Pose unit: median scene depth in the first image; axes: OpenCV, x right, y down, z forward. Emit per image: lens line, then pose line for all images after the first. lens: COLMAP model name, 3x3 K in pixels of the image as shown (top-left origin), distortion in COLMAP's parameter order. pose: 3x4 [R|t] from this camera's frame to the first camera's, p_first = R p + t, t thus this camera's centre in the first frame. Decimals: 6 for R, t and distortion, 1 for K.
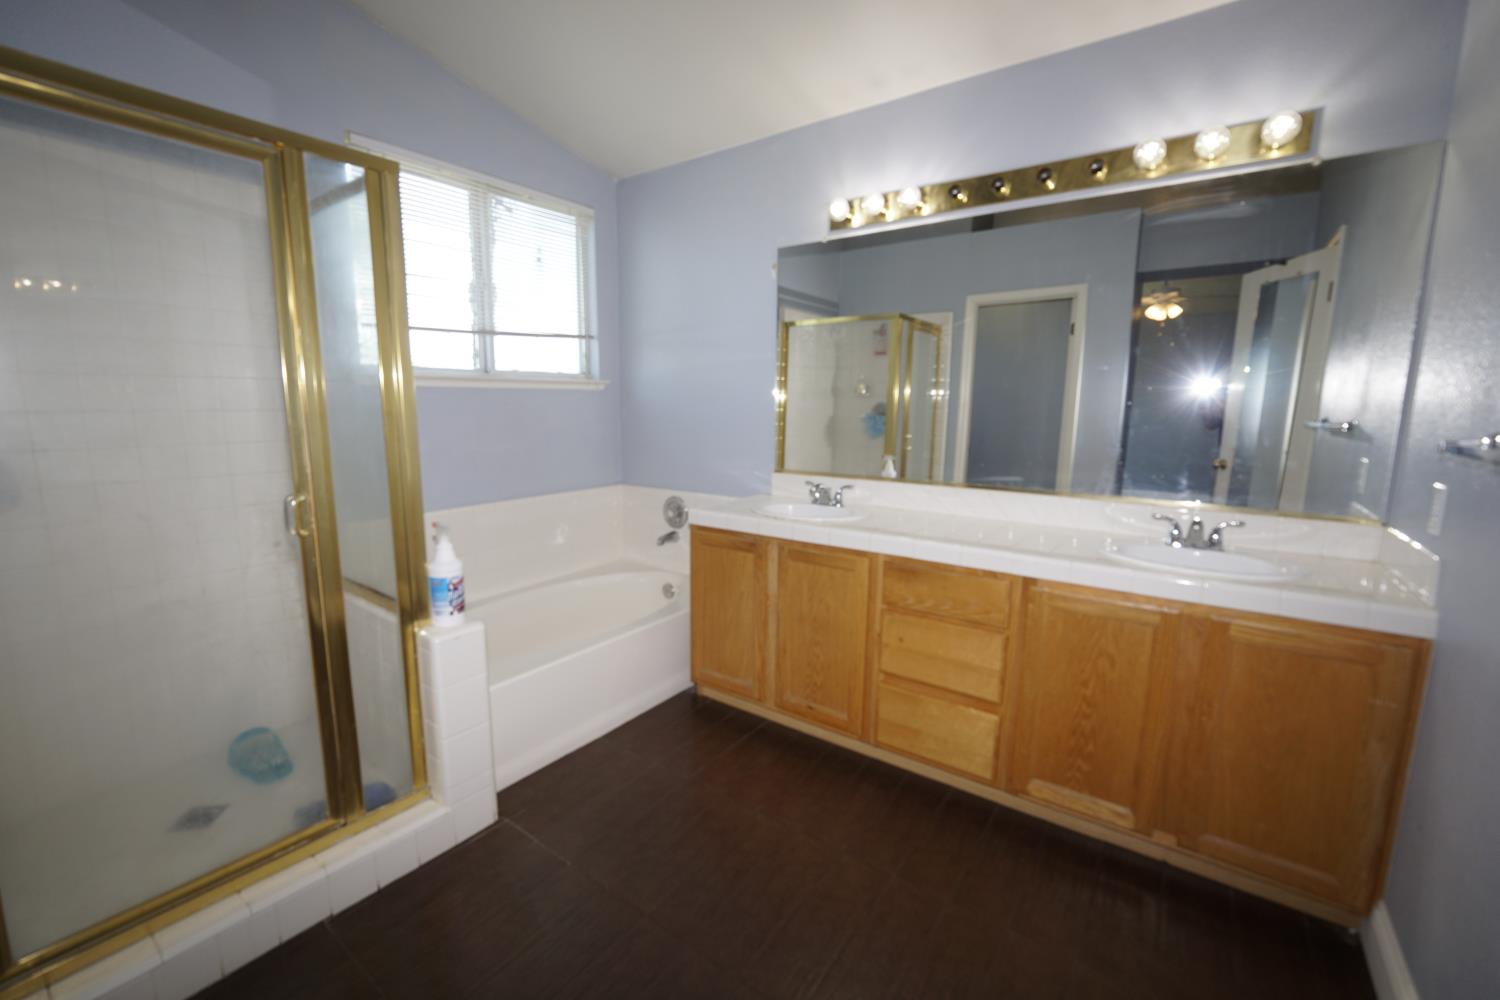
lens RADIAL K [[629.6, 0, 748.7], [0, 629.6, 499.5], [0, 0, 1]] dist [-0.014639, 0.004994]
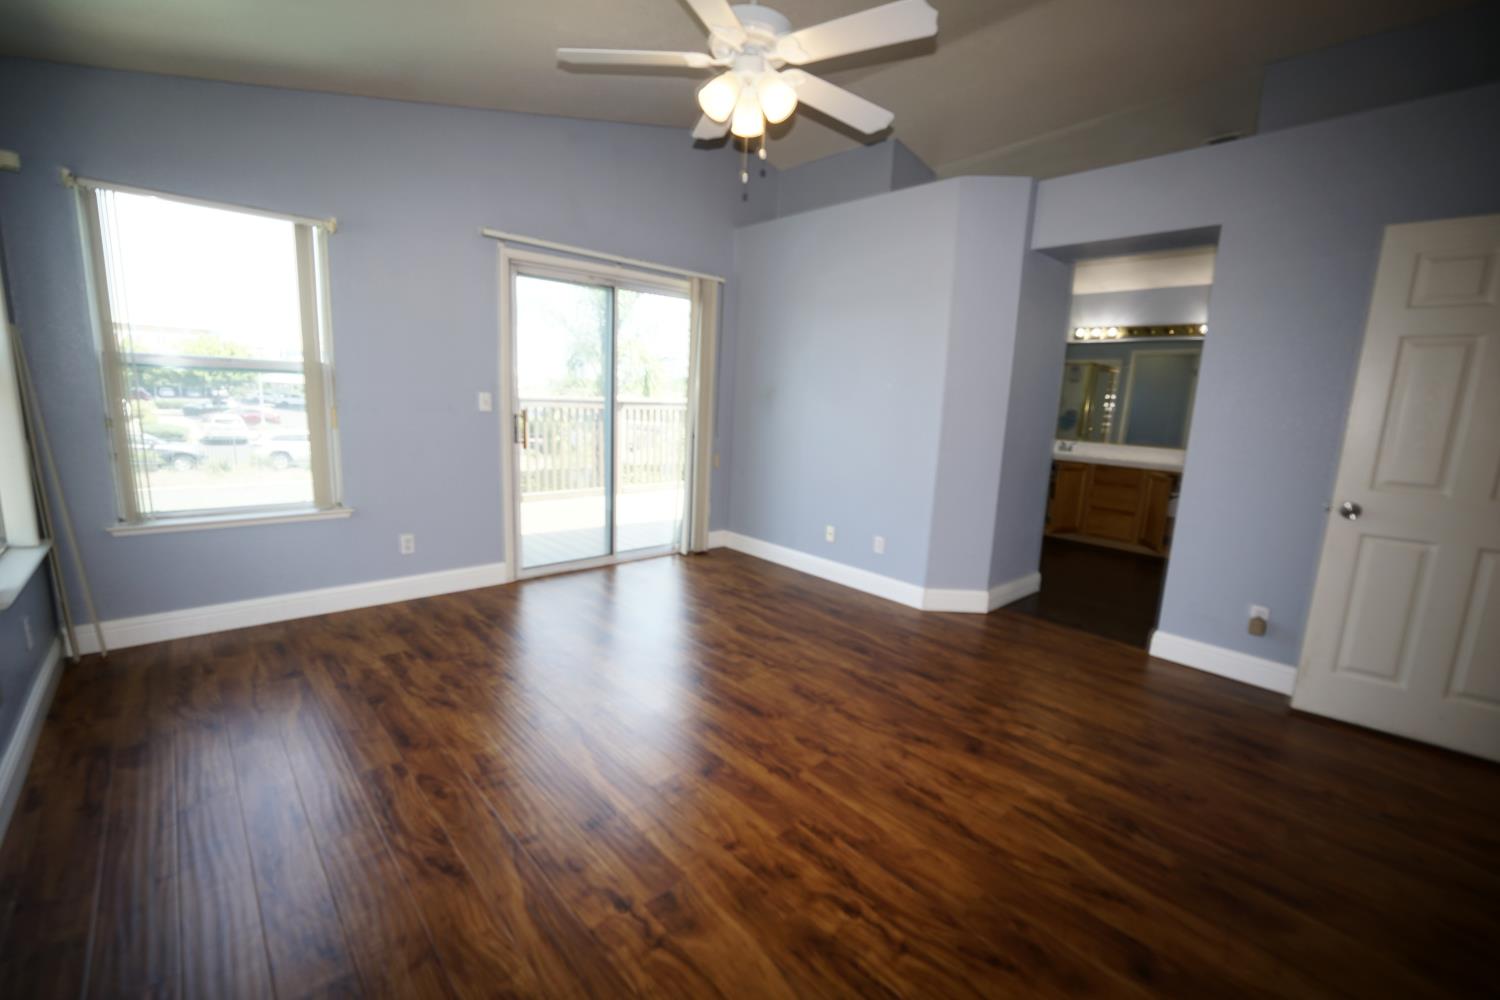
lens RADIAL K [[629.6, 0, 748.5], [0, 629.6, 500.0], [0, 0, 1]] dist [-0.014639, 0.004994]
pose [[0.980049, 0.063450, -0.188357, -0.635088], [-0.062779, 0.997982, 0.009537, 0.262071], [0.188582, 0.002478, 0.982054, -1.695381]]
